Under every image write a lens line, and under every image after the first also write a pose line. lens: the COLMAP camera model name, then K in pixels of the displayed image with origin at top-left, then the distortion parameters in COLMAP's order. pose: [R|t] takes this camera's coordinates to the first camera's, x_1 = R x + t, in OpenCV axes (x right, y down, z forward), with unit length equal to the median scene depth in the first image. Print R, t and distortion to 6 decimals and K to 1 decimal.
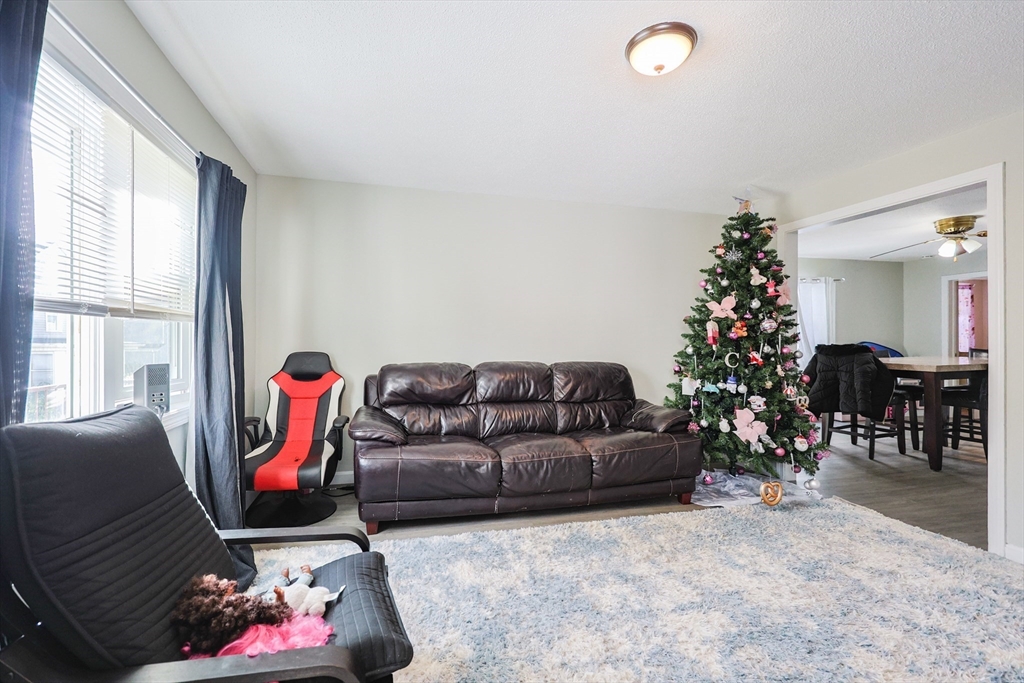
lens RADIAL K [[420.5, 0, 512.0], [0, 420.5, 341.5], [0, 0, 1]] dist [0.001852, 0.000149]
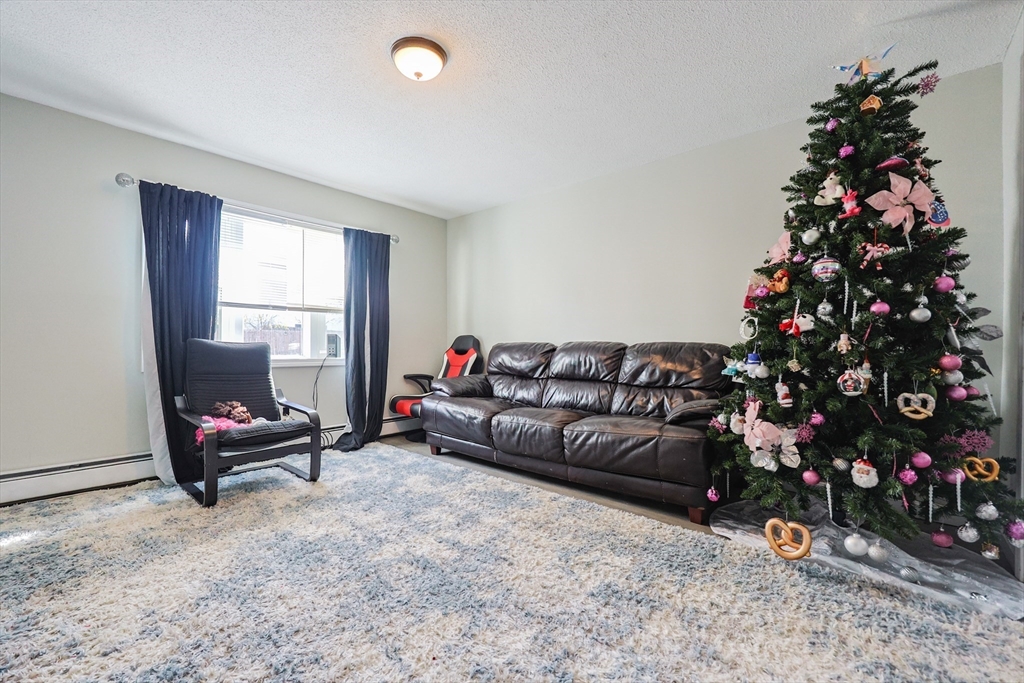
lens RADIAL K [[449.9, 0, 536.2], [0, 449.9, 353.4], [0, 0, 1]] dist [0.000498, 0.000014]
pose [[0.583296, 0.003938, -0.812250, 0.893555], [-0.001935, 0.999992, 0.003458, 0.080405], [0.812258, -0.000446, 0.583299, 0.296603]]
